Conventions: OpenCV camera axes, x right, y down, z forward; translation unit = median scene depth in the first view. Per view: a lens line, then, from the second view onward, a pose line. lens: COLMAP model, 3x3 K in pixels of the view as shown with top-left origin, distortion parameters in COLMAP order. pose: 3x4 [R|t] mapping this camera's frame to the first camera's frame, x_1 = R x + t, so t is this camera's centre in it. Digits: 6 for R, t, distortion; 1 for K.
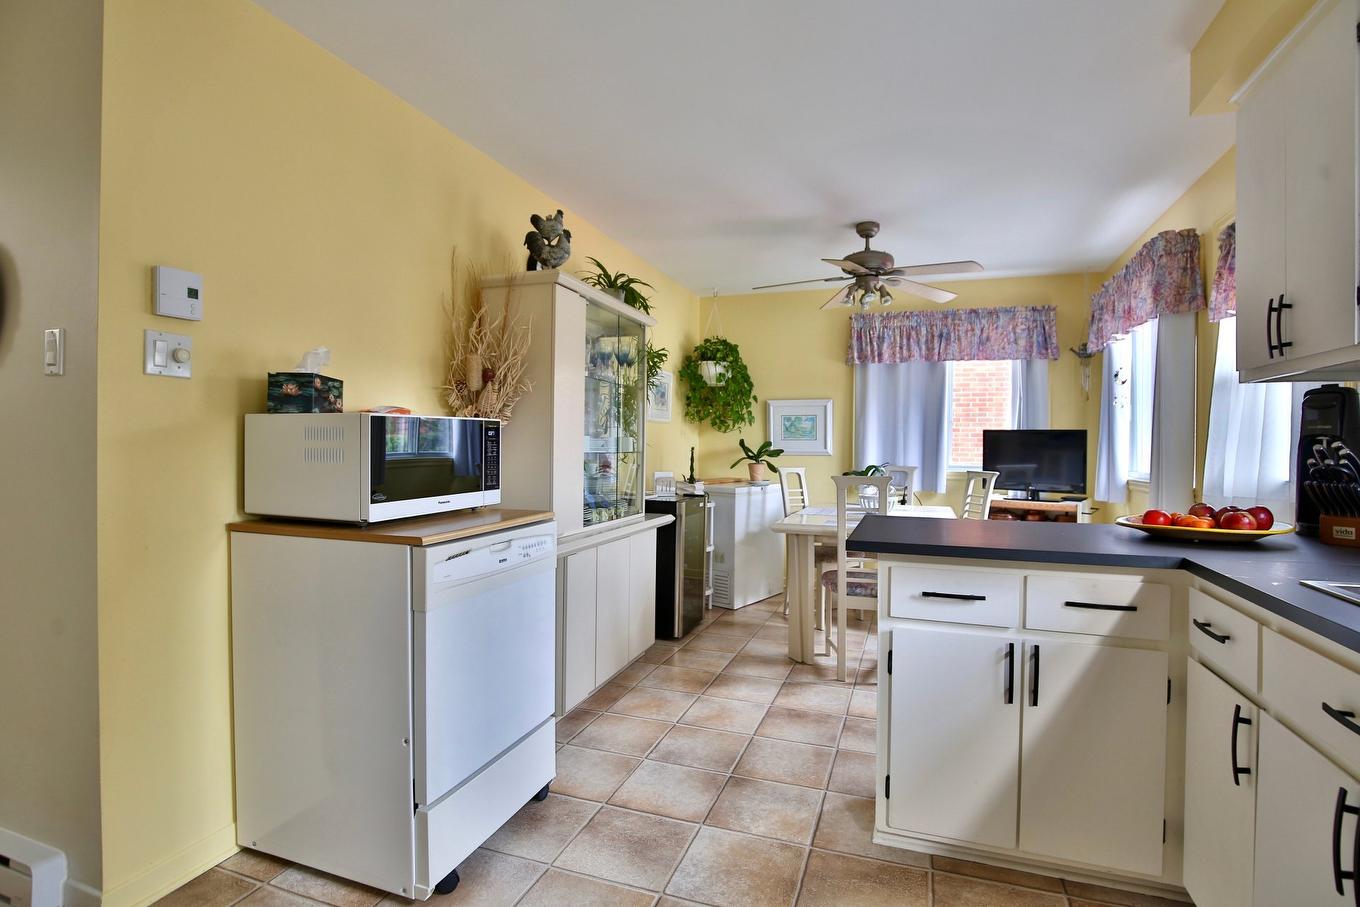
lens RADIAL K [[655.7, 0, 691.4], [0, 655.7, 446.4], [0, 0, 1]] dist [-0.037426, 0.007739]
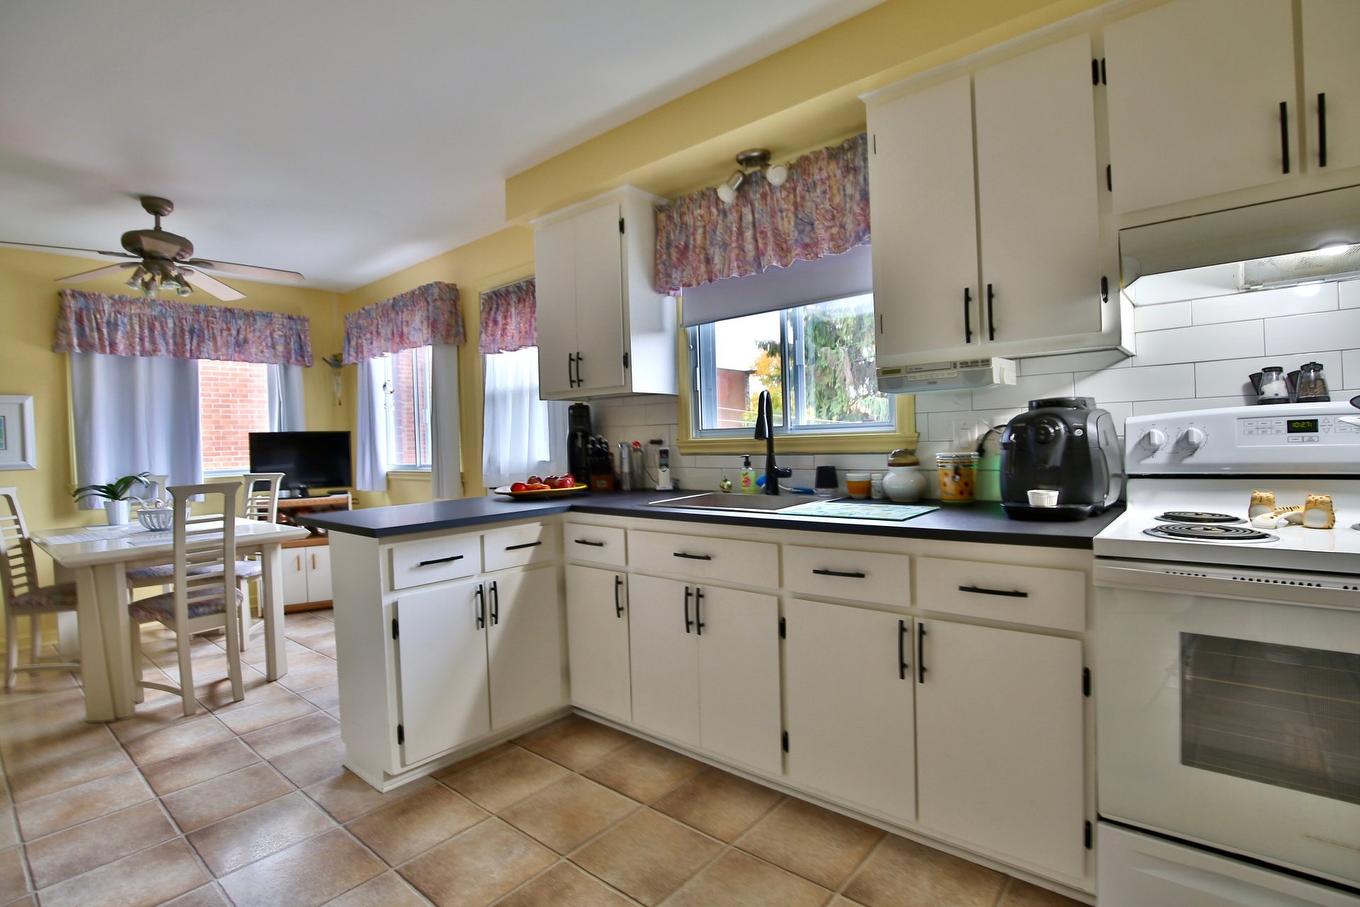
lens RADIAL K [[655.7, 0, 679.4], [0, 655.7, 448.0], [0, 0, 1]] dist [-0.037426, 0.007739]
pose [[0.358311, -0.035369, 0.932932, -0.236933], [0.035153, 0.999085, 0.024376, -0.002639], [-0.932940, 0.024061, 0.359226, 0.034794]]
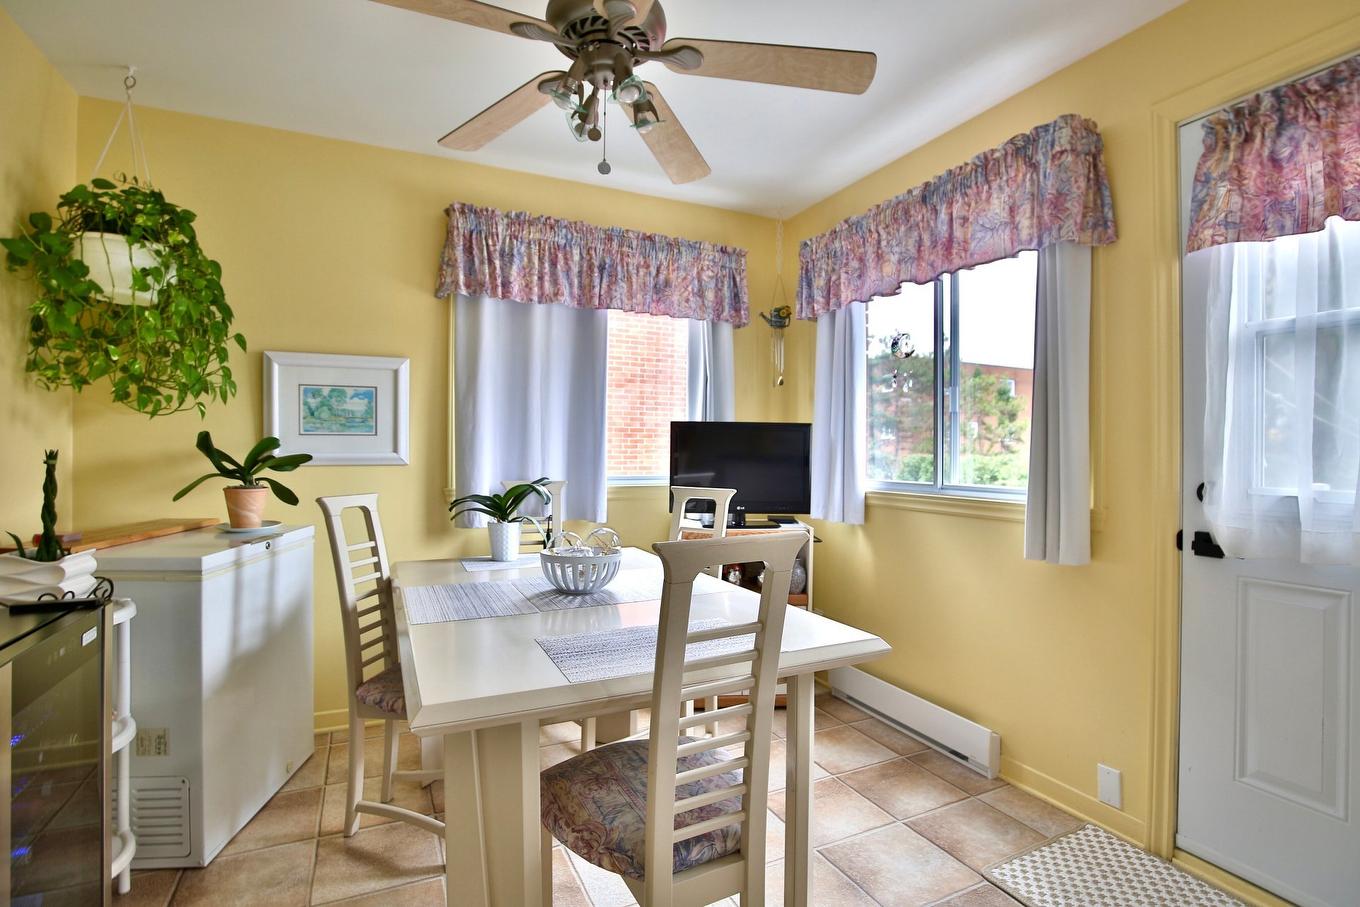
lens RADIAL K [[655.7, 0, 681.7], [0, 655.7, 448.2], [0, 0, 1]] dist [-0.037426, 0.007739]
pose [[0.712147, -0.003069, 0.702023, 0.002779], [0.001579, 0.999995, 0.002771, -0.000885], [-0.702028, -0.000865, 0.712149, 0.535284]]
